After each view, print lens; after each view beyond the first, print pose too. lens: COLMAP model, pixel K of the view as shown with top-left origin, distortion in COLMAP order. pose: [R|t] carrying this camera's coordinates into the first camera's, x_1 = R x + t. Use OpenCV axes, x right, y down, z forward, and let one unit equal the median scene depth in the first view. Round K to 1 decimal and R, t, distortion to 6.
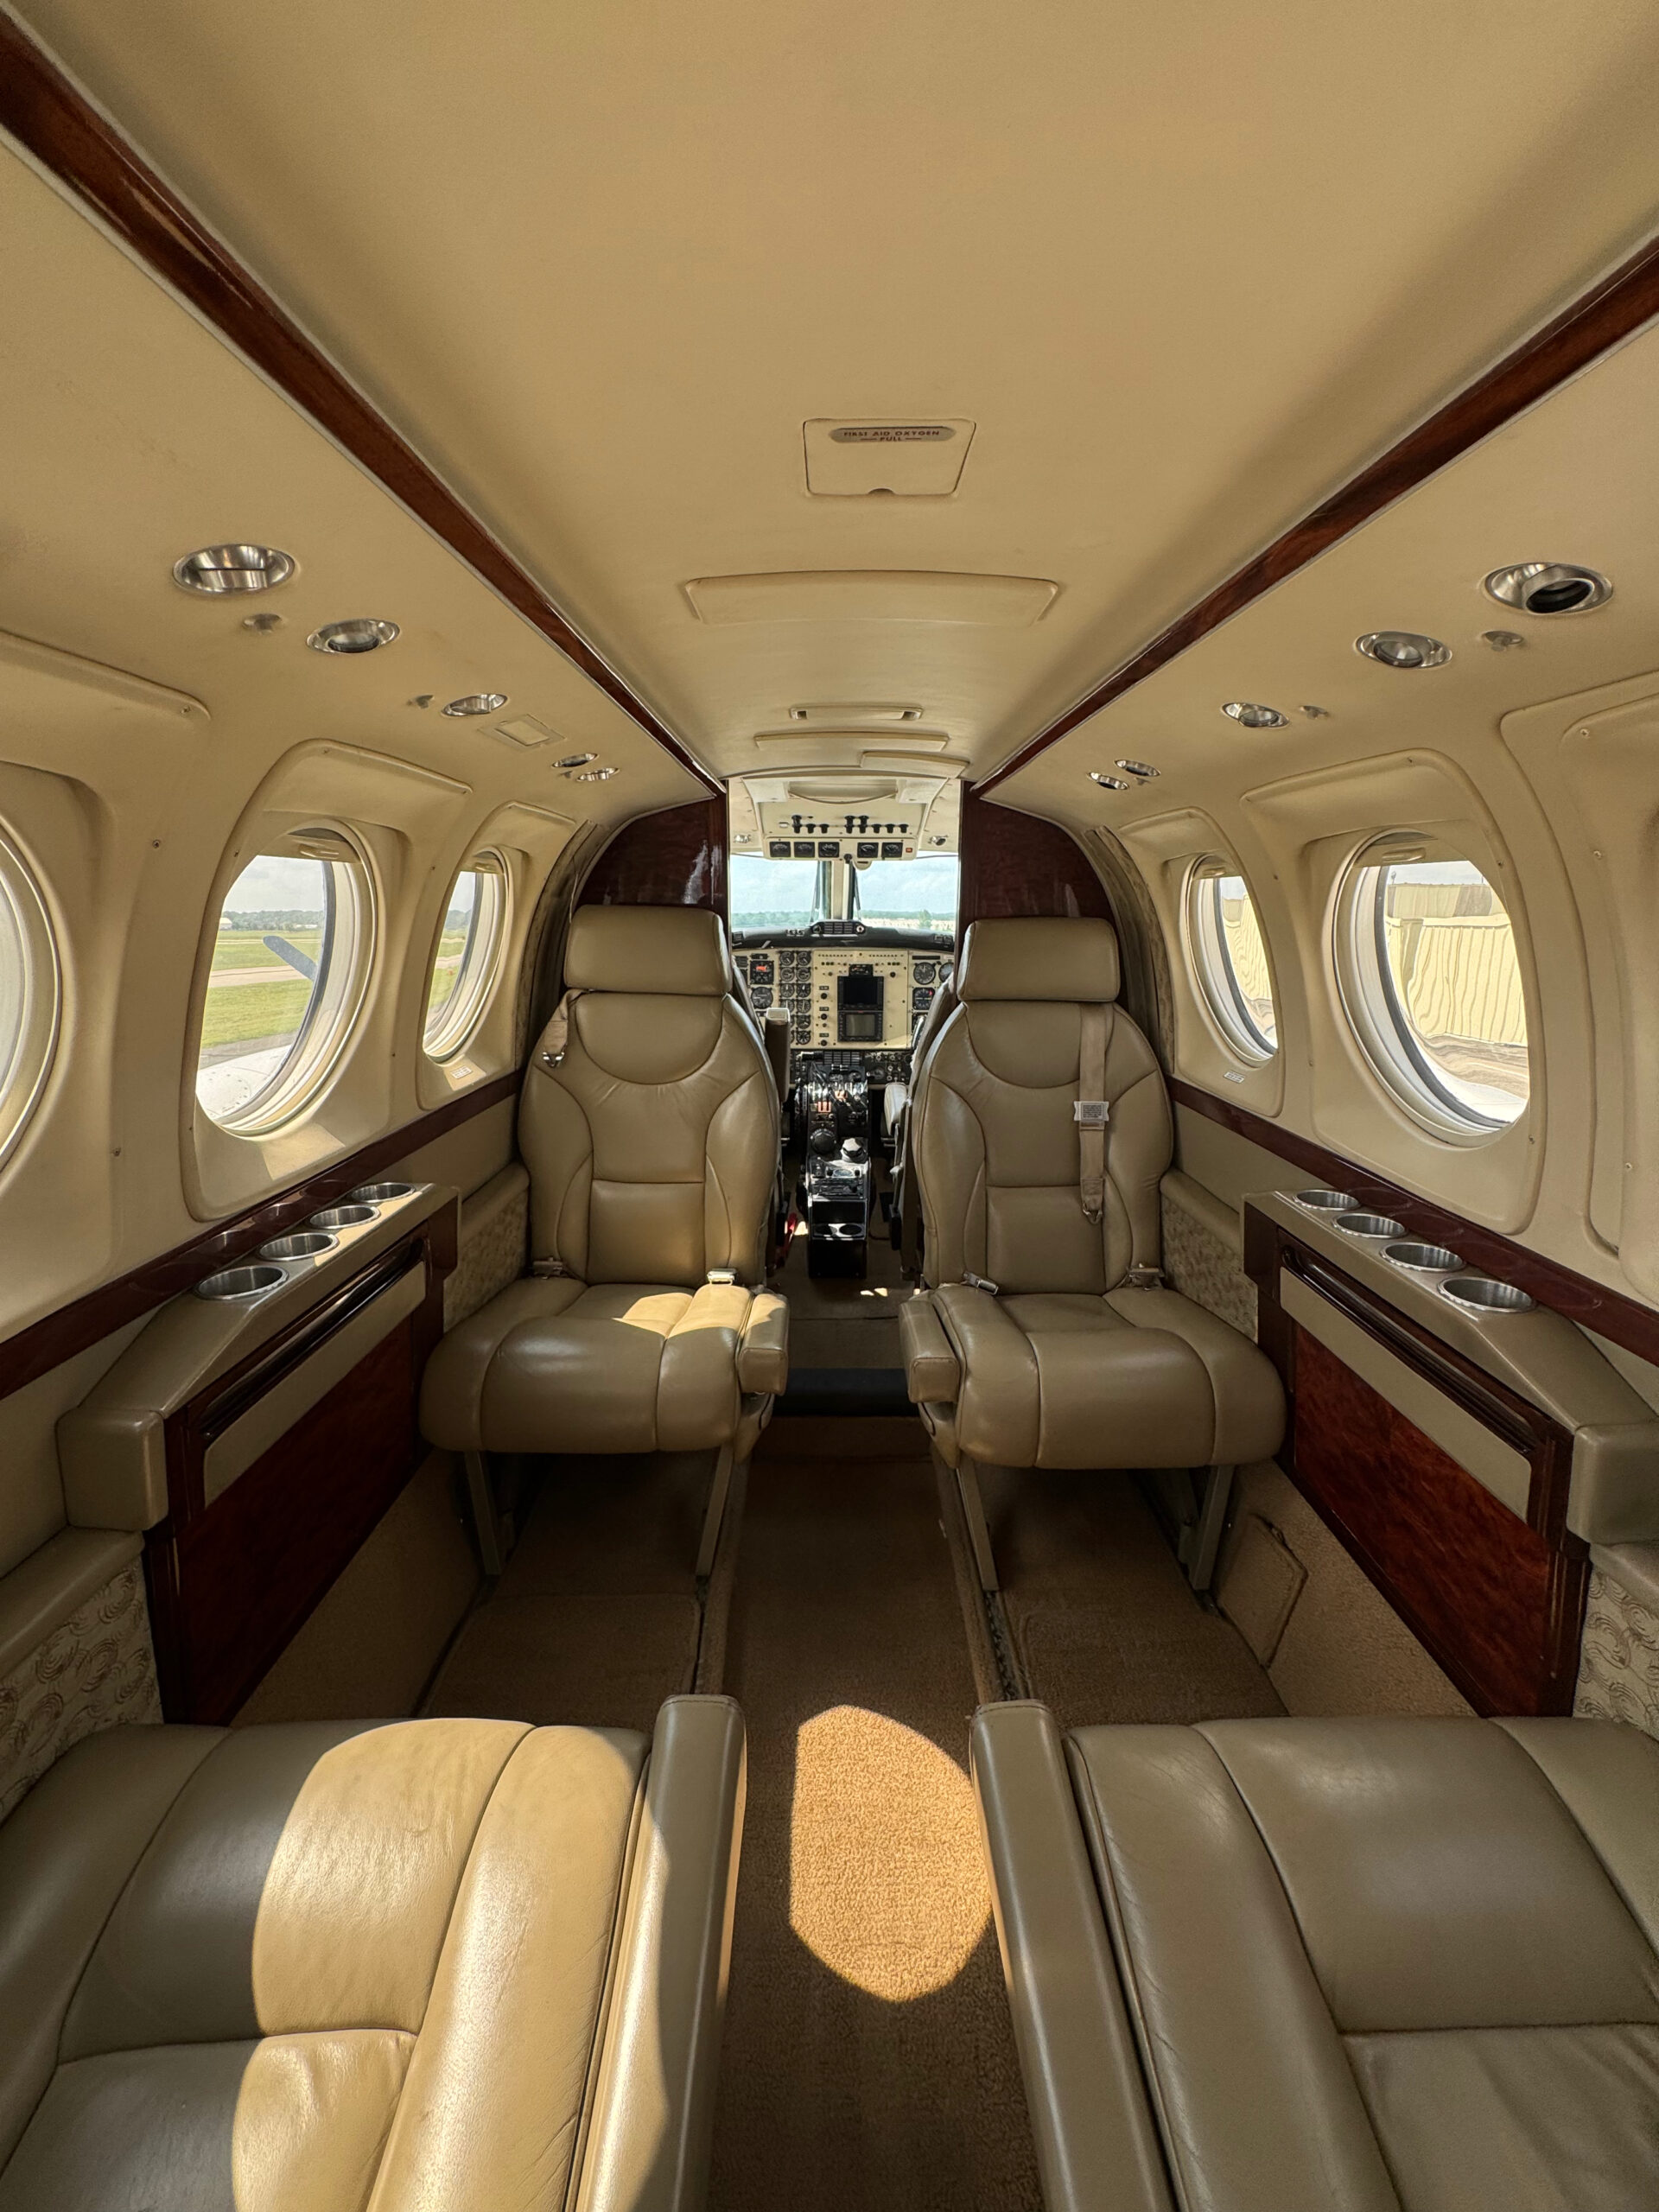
lens RADIAL K [[892.3, 0, 830.6], [0, 892.3, 1104.7], [0, 0, 1]] dist [-0.001896, 0.000559]
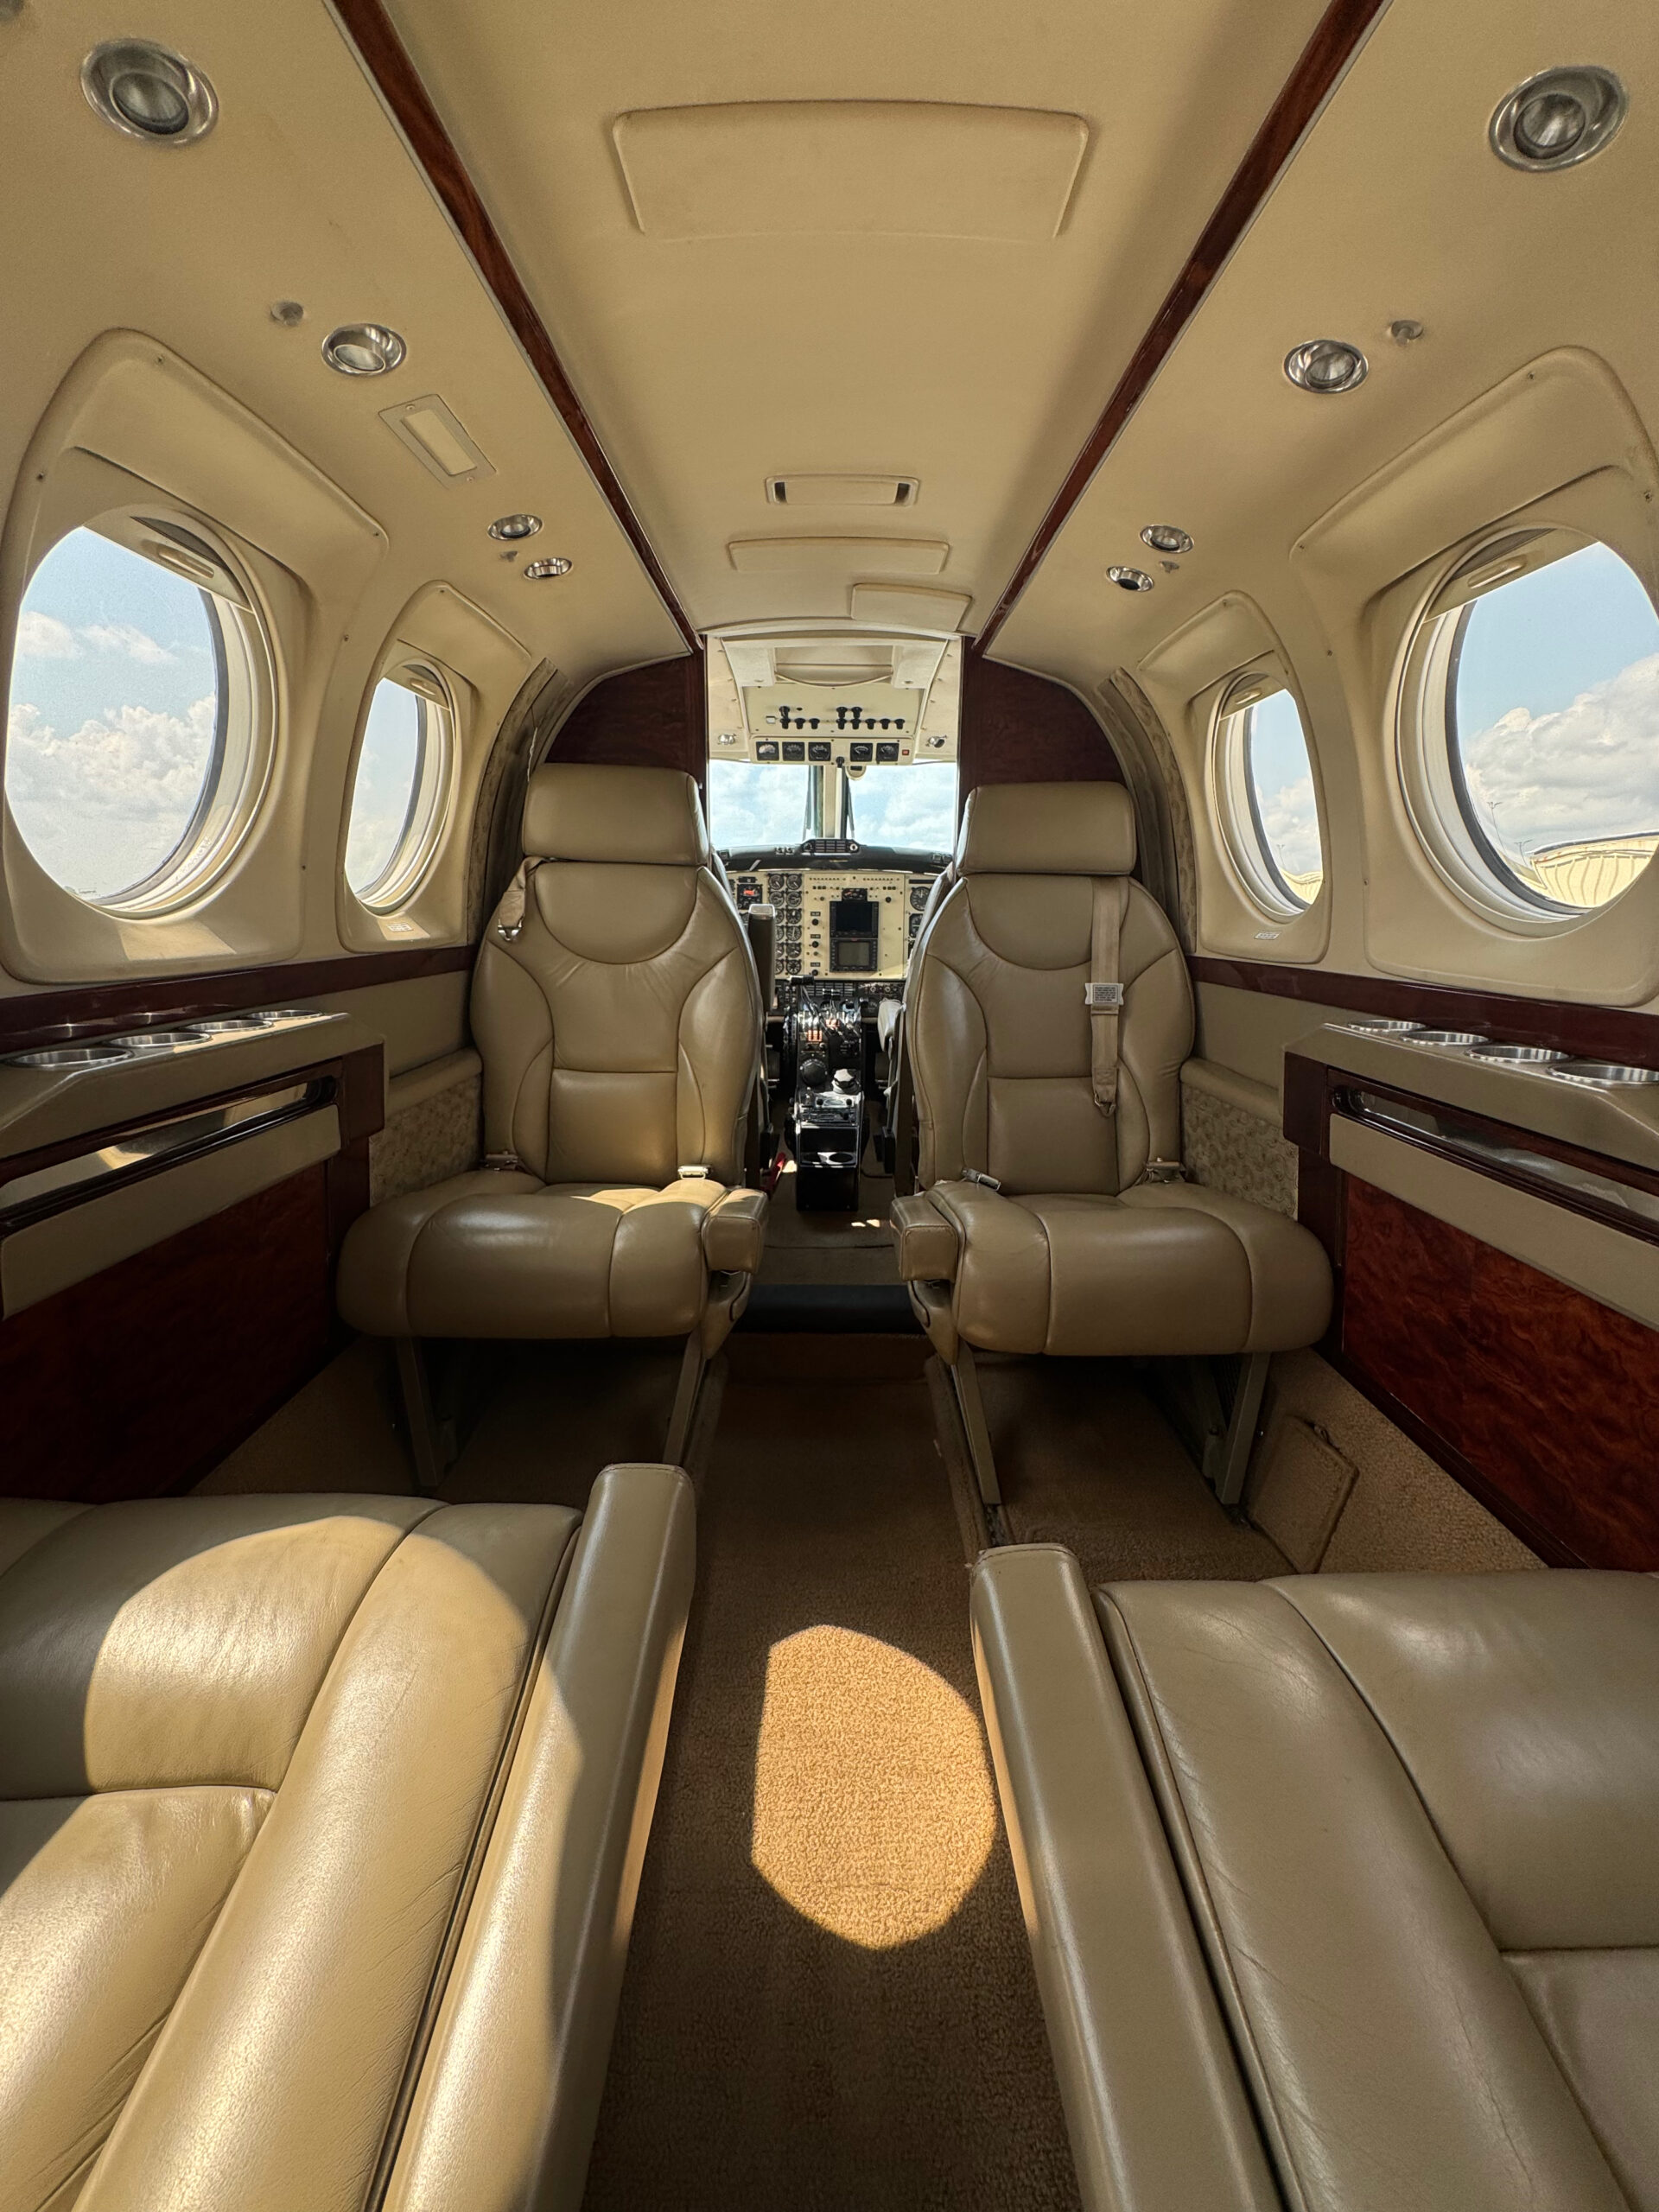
lens RADIAL K [[892.3, 0, 830.6], [0, 892.3, 1104.7], [0, 0, 1]] dist [-0.001896, 0.000559]
pose [[0.999991, 0.003795, 0.001811, 0.011172], [-0.003799, 0.999991, 0.001969, 0.099616], [-0.001803, -0.001976, 0.999996, 0.079555]]
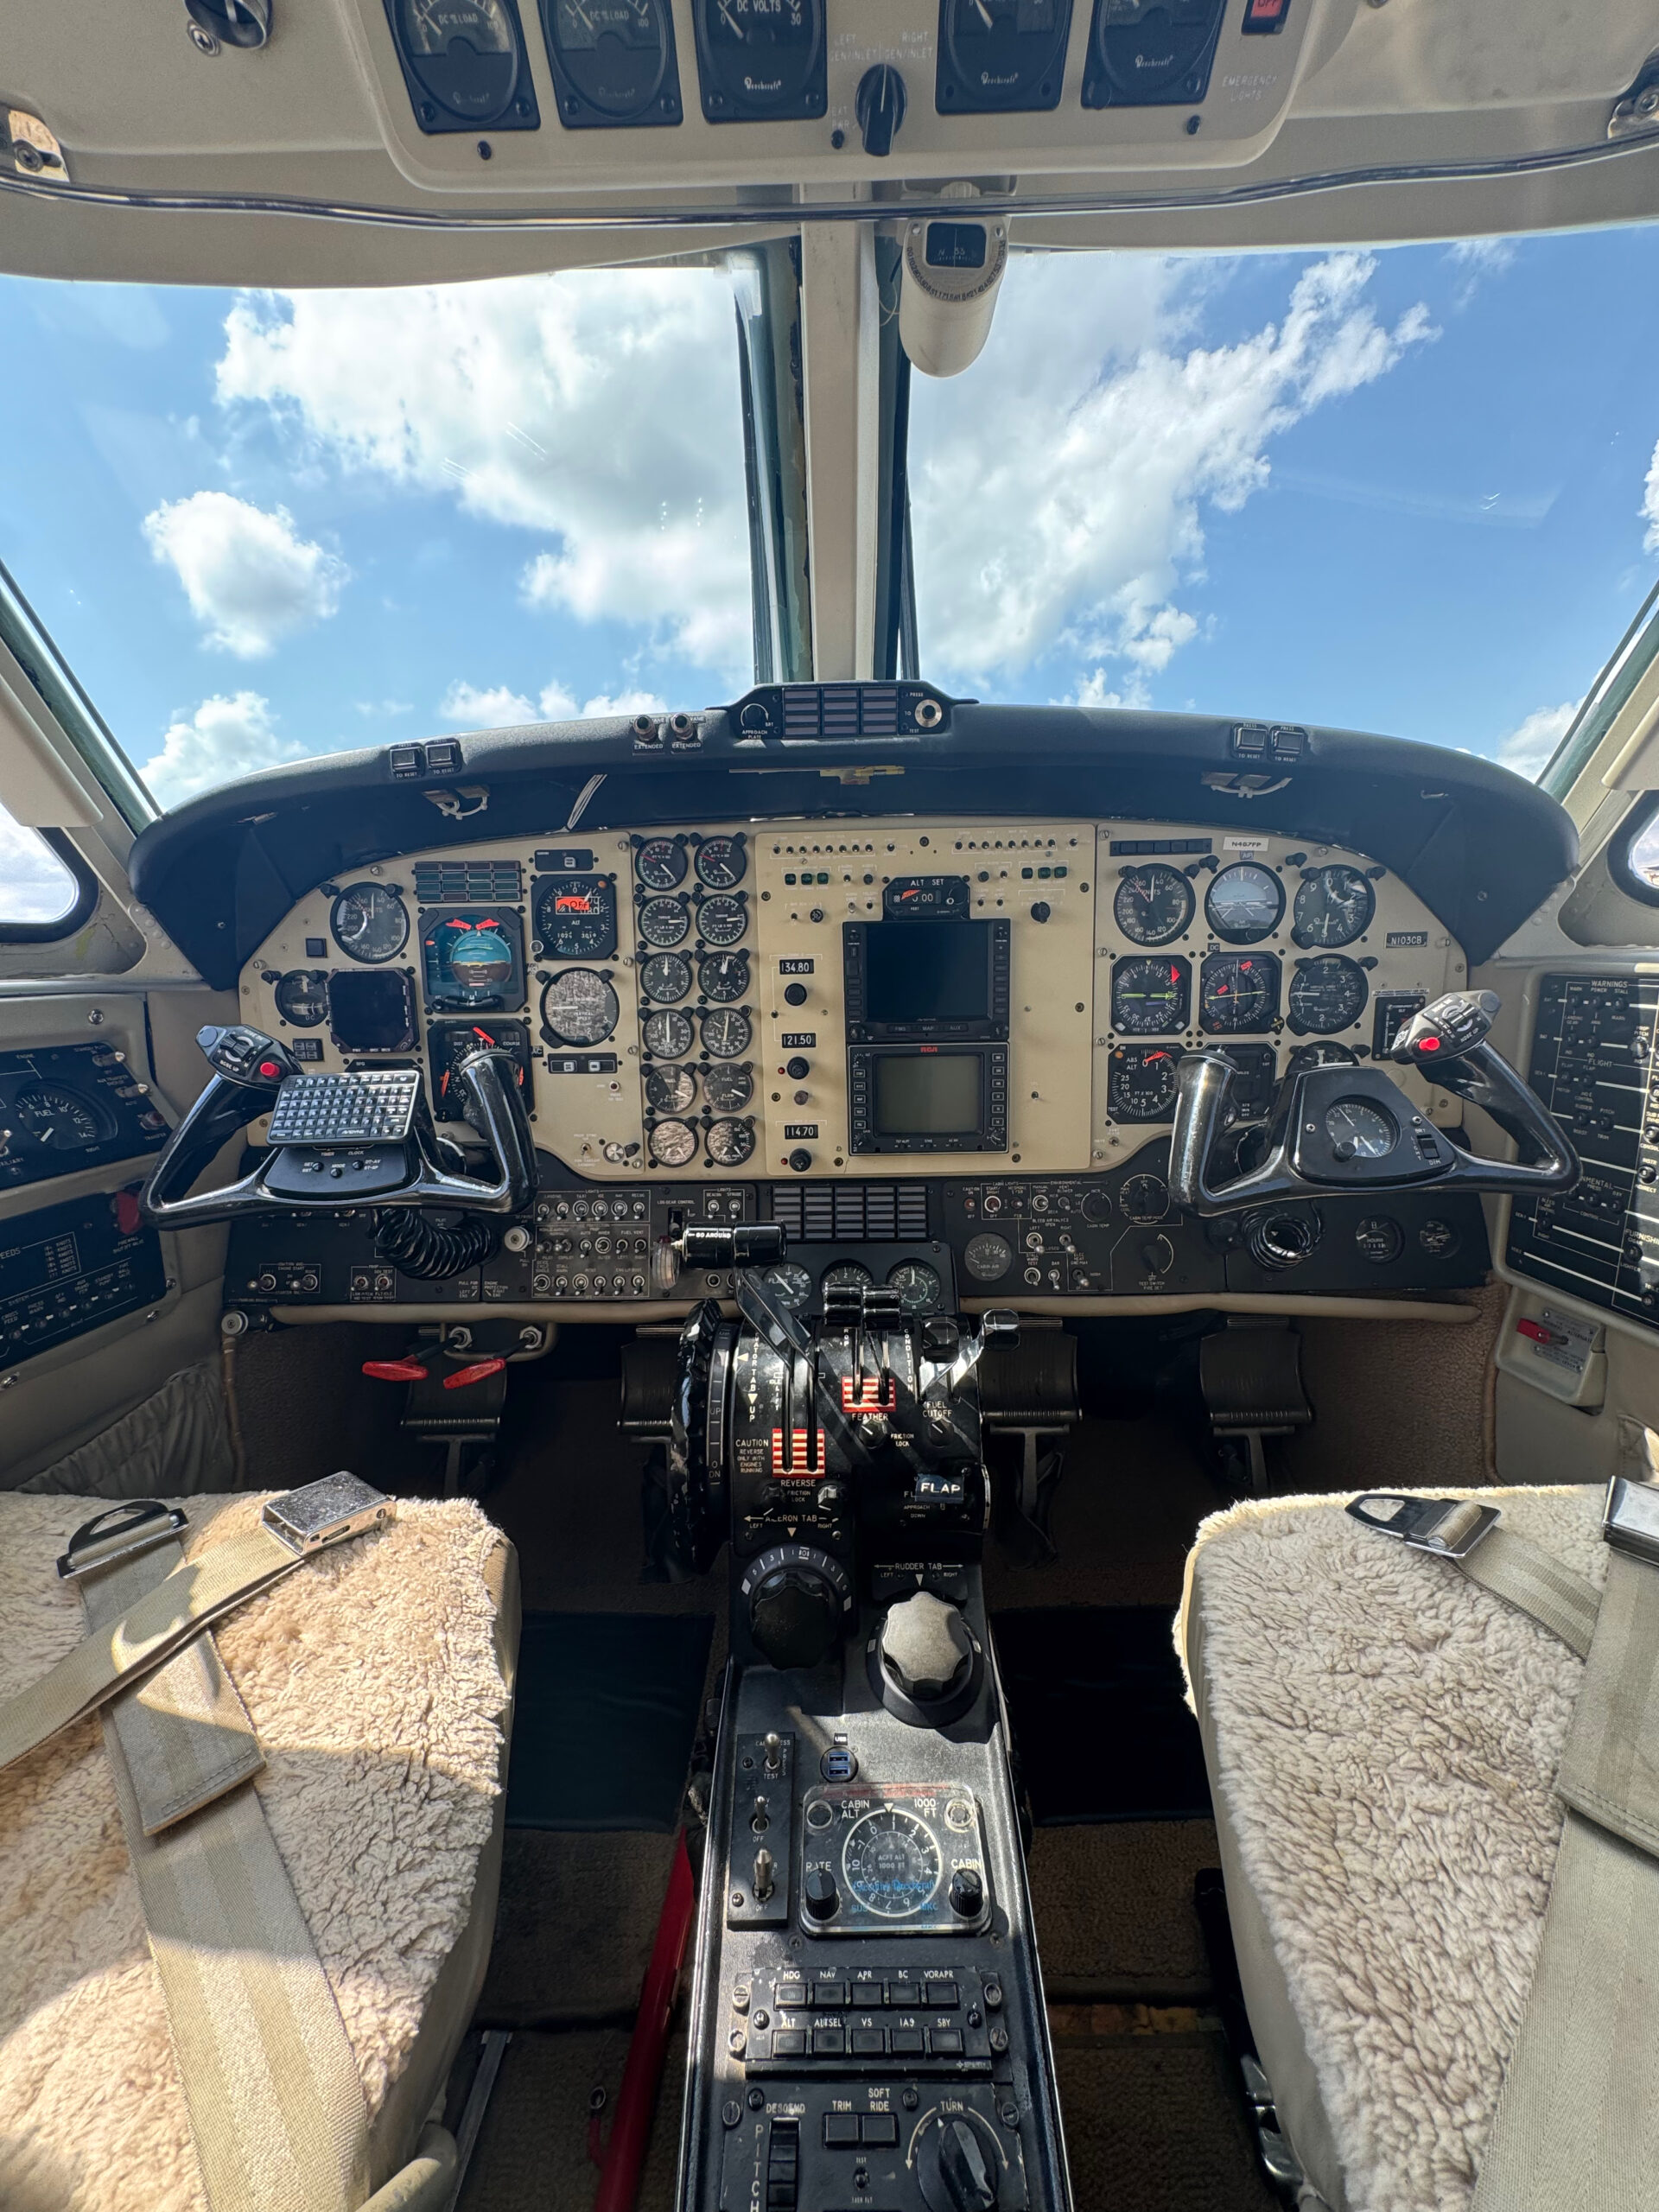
lens RADIAL K [[892.3, 0, 830.6], [0, 892.3, 1104.7], [0, 0, 1]] dist [-0.001896, 0.000559]
pose [[0.999554, -0.024084, -0.017678, 0.010635], [0.023077, 0.998215, -0.055078, -0.102668], [0.018973, 0.054646, 0.998326, 1.036538]]
